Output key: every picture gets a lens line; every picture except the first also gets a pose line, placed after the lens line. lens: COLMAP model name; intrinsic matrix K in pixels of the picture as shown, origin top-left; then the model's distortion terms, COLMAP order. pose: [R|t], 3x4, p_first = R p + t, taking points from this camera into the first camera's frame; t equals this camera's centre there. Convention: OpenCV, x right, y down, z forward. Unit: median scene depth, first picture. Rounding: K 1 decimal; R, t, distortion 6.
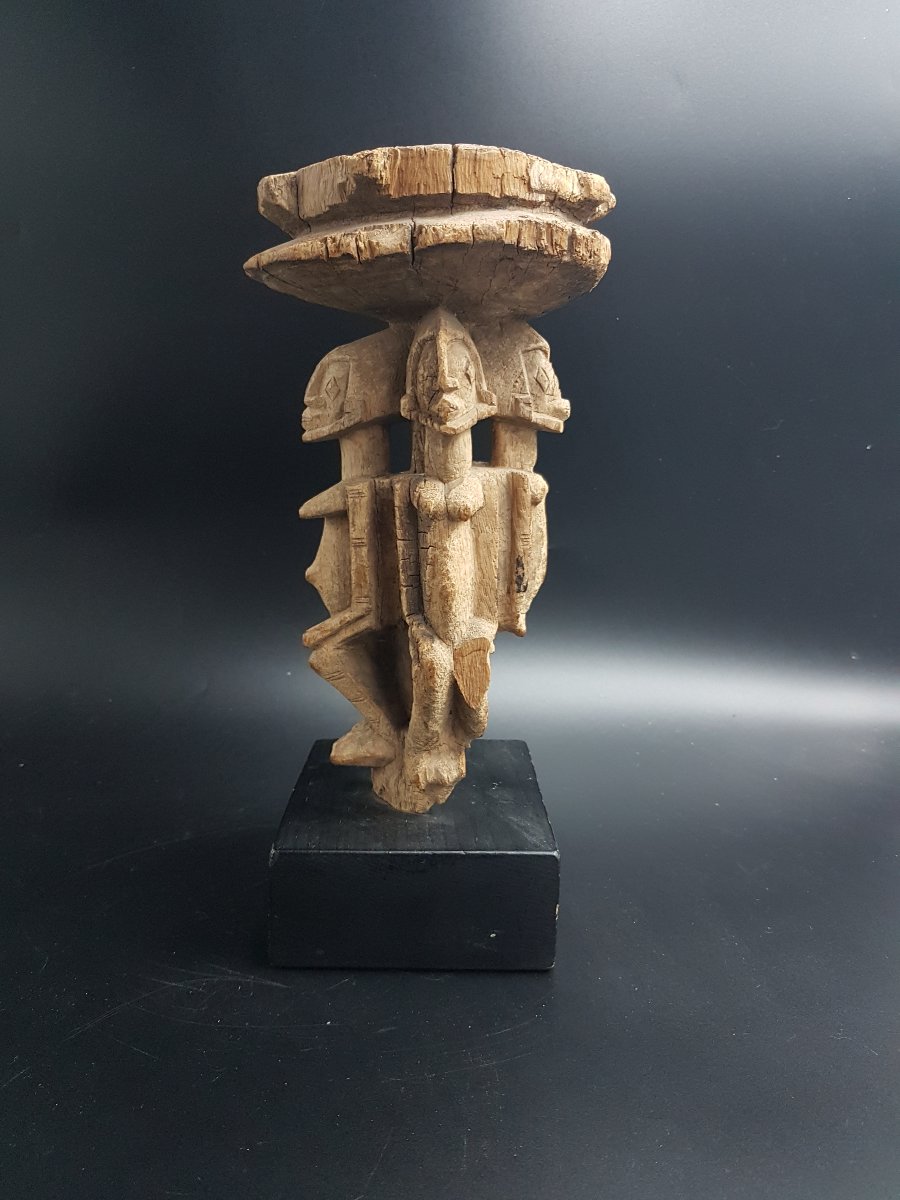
lens RADIAL K [[979.3, 0, 442.6], [0, 979.3, 592.5], [0, 0, 1]] dist [-0.011662, -0.004852]
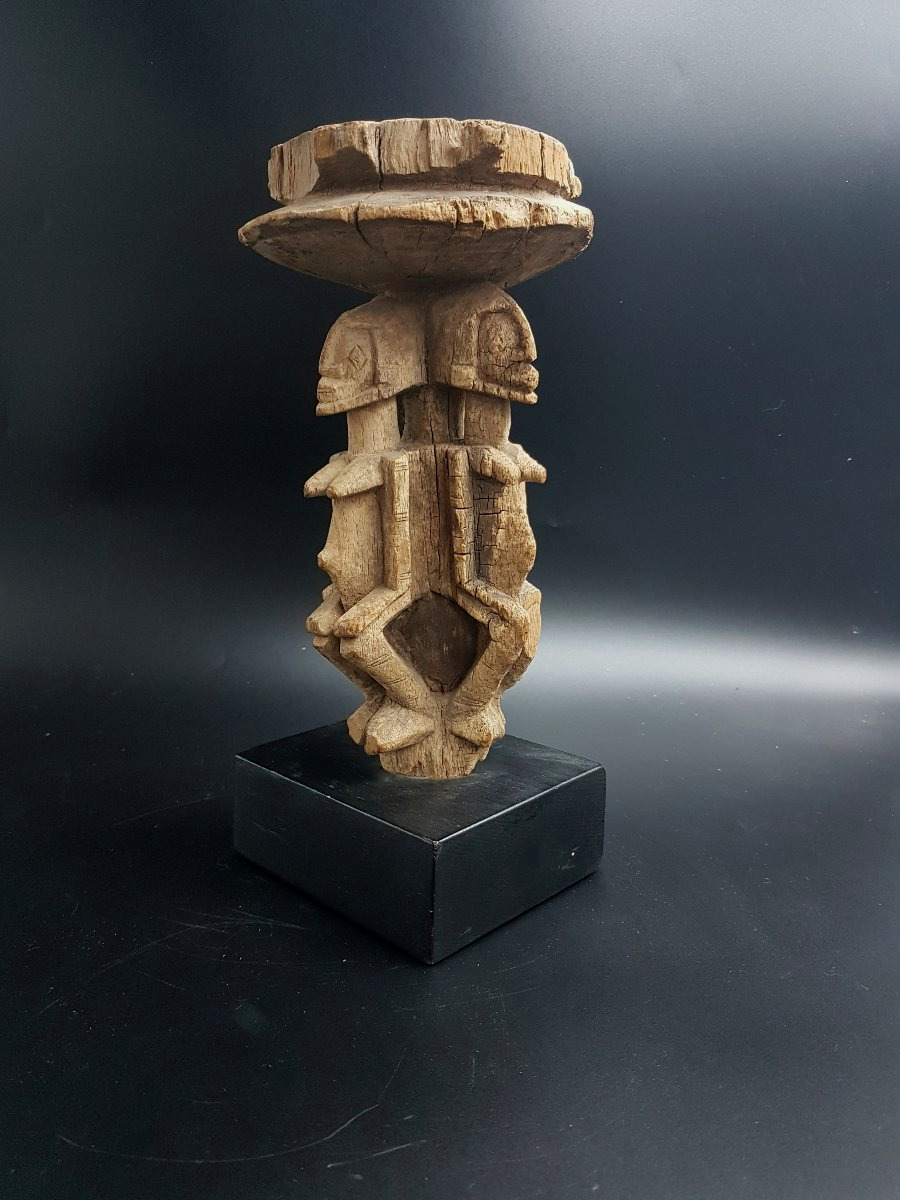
lens RADIAL K [[979.3, 0, 442.6], [0, 979.3, 592.5], [0, 0, 1]] dist [-0.011662, -0.004852]
pose [[0.694835, -0.142014, 0.705008, -0.884898], [0.130004, 0.988962, 0.071084, -0.048172], [-0.707321, 0.042263, 0.705628, 0.340869]]
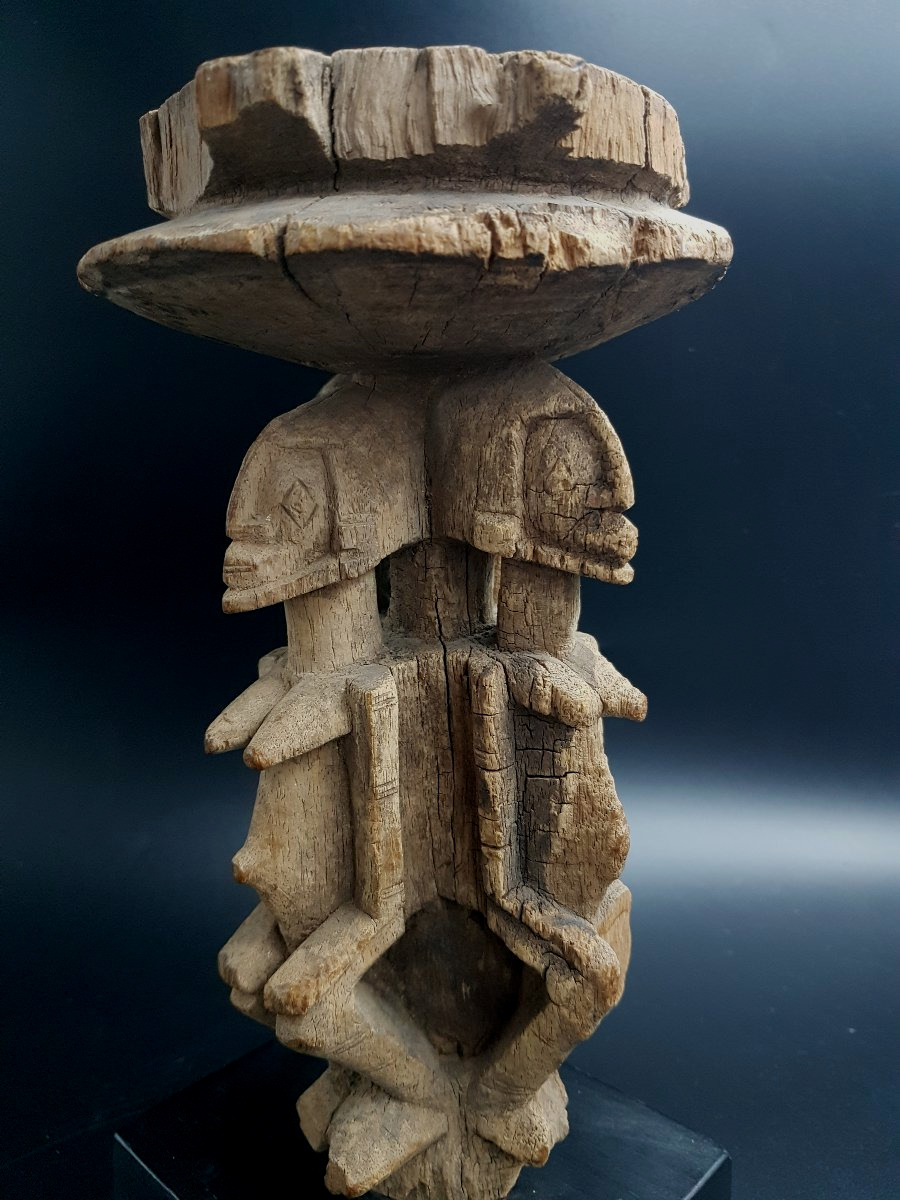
lens RADIAL K [[990.6, 0, 462.6], [0, 990.6, 584.6], [0, 0, 1]] dist [-0.027817, 0.001274]
pose [[0.675788, -0.135578, 0.724520, -0.505500], [0.137945, 0.988834, 0.056371, -0.217291], [-0.724073, 0.061849, 0.686945, 0.701155]]
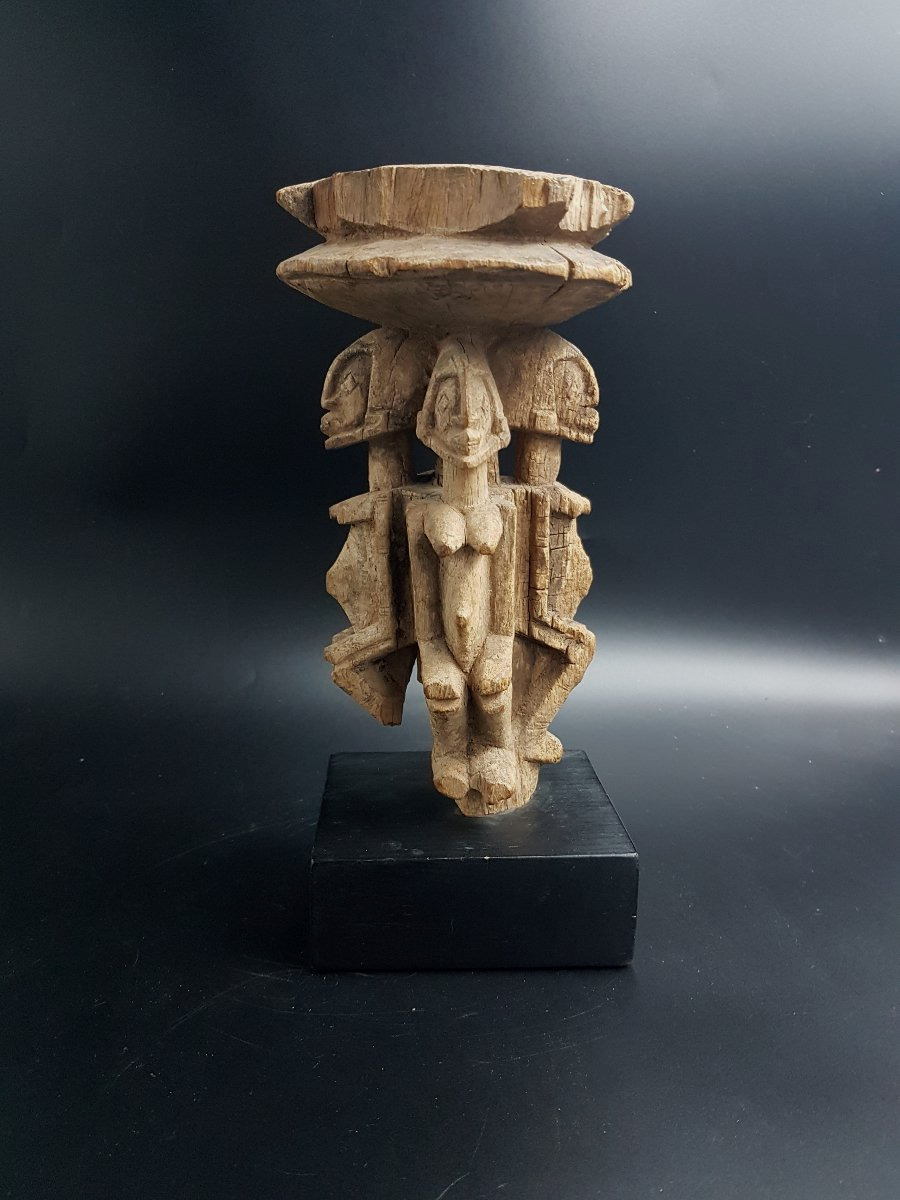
lens RADIAL K [[979.3, 0, 442.6], [0, 979.3, 592.5], [0, 0, 1]] dist [-0.011662, -0.004852]
pose [[-0.042236, -0.235768, 0.970891, -1.219202], [0.173424, 0.955277, 0.239521, -0.316508], [-0.983941, 0.178492, 0.000541, 1.264347]]
